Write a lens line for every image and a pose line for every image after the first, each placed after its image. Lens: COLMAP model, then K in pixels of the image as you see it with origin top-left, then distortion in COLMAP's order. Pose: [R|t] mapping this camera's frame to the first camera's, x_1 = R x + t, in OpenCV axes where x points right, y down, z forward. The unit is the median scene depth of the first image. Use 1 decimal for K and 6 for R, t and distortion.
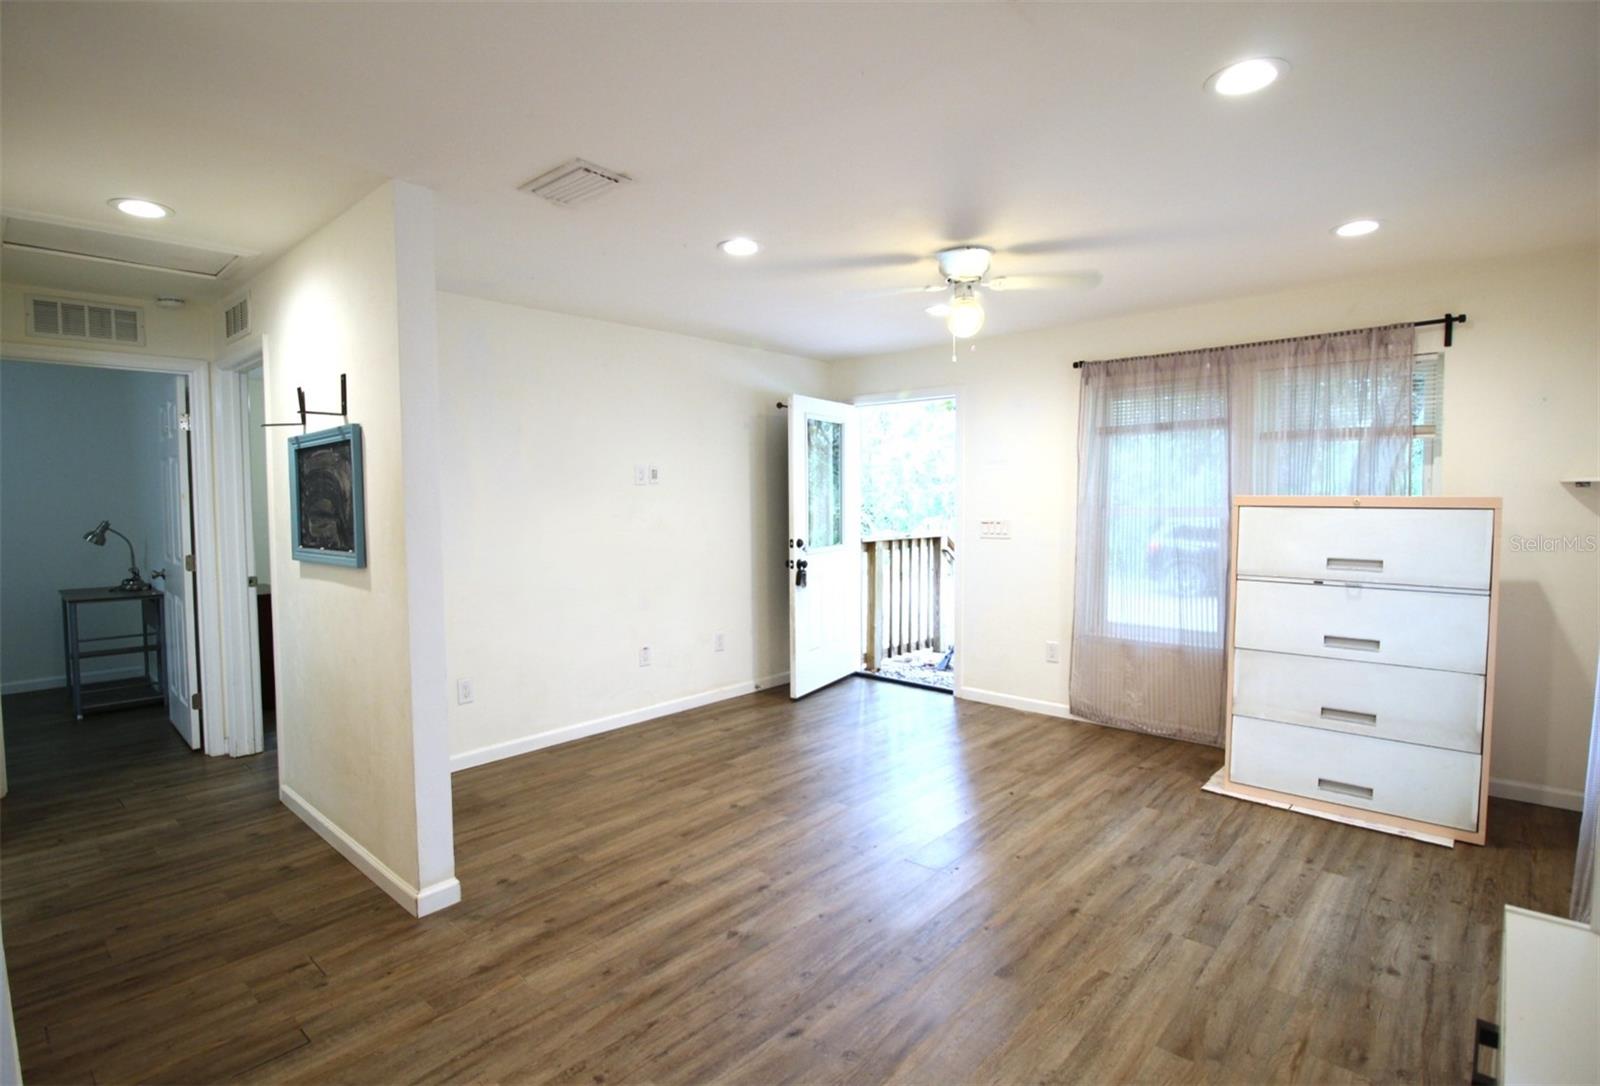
lens RADIAL K [[781.0, 0, 793.0], [0, 781.0, 538.9], [0, 0, 1]] dist [-0.021733, -0.000720]
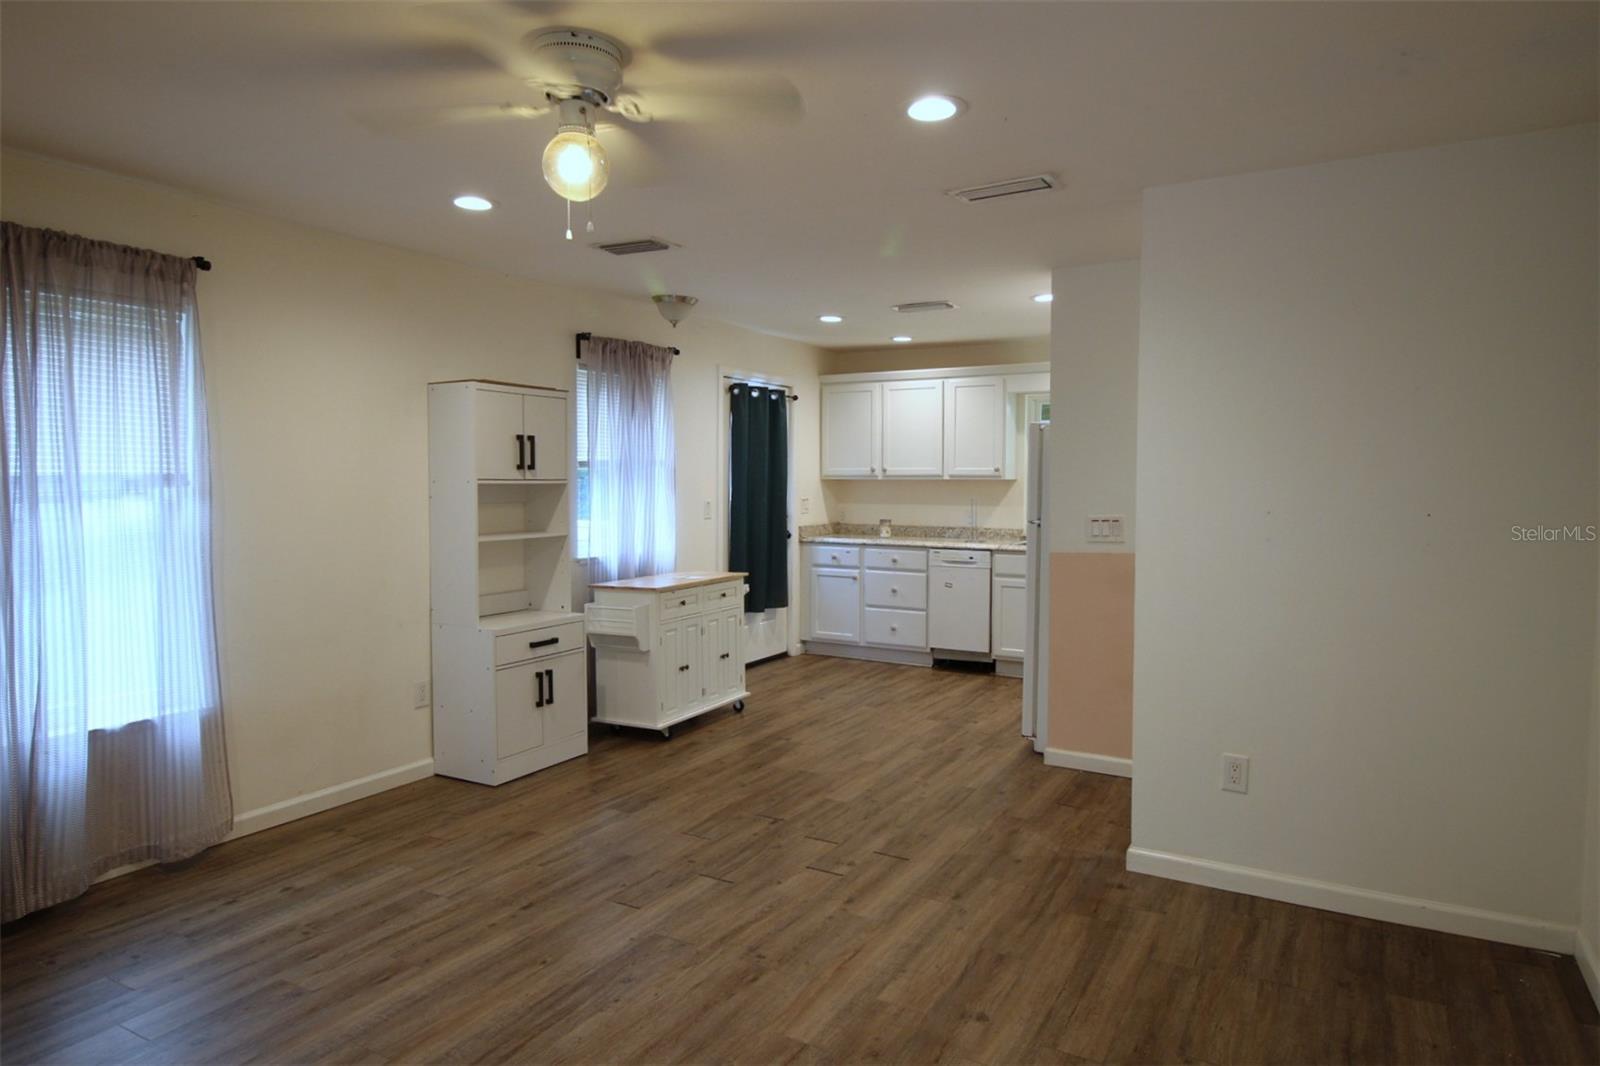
lens RADIAL K [[951.9, 0, 803.0], [0, 951.9, 529.7], [0, 0, 1]] dist [0.000235, -0.000365]
pose [[-0.976994, 0.018151, -0.212493, 0.236803], [-0.004680, 0.994307, 0.106451, -0.110464], [0.213216, 0.104997, -0.971347, 1.941360]]
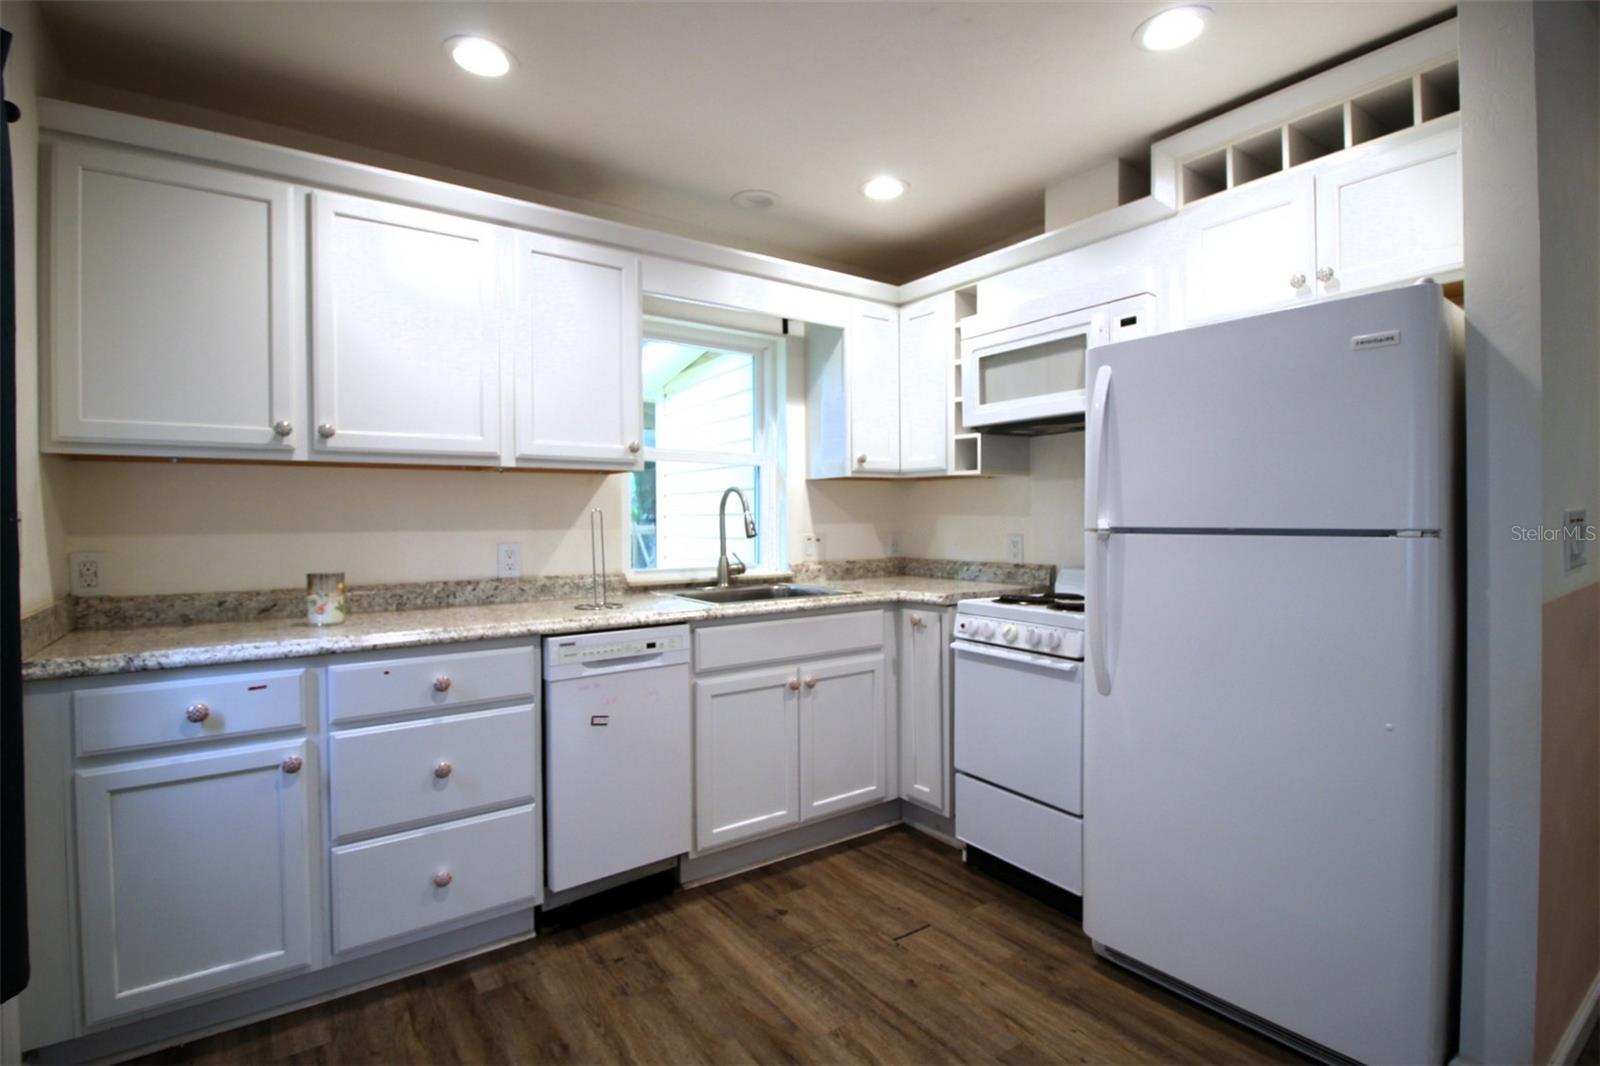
lens RADIAL K [[766.6, 0, 797.7], [0, 766.6, 527.0], [0, 0, 1]] dist [-0.011243, -0.003168]
pose [[-0.217631, 0.021523, -0.975794, 0.089128], [-0.039479, 0.998745, 0.030835, 0.049350], [0.975232, 0.045234, -0.216508, 0.092779]]
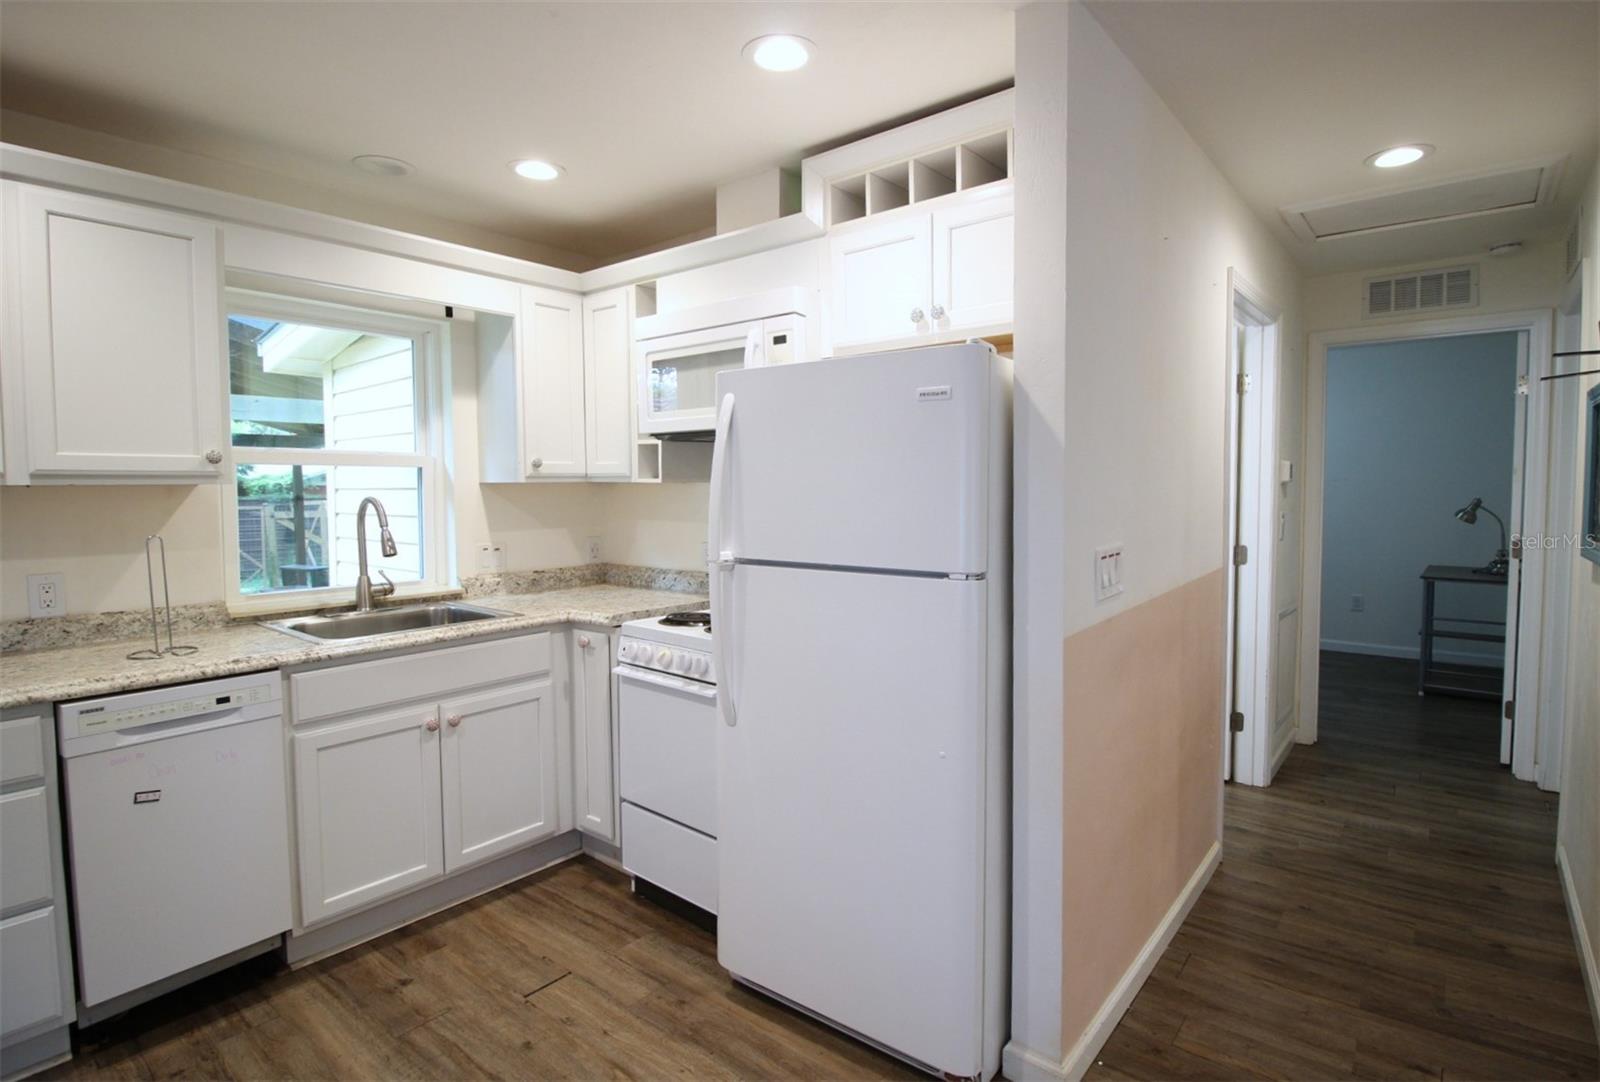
lens RADIAL K [[805.8, 0, 829.6], [0, 805.8, 528.7], [0, 0, 1]] dist [-0.009970, -0.008058]
pose [[0.069100, 0.061707, -0.995699, 0.071442], [-0.046058, 0.997218, 0.058605, -0.012785], [0.996546, 0.041810, 0.071750, 0.251836]]
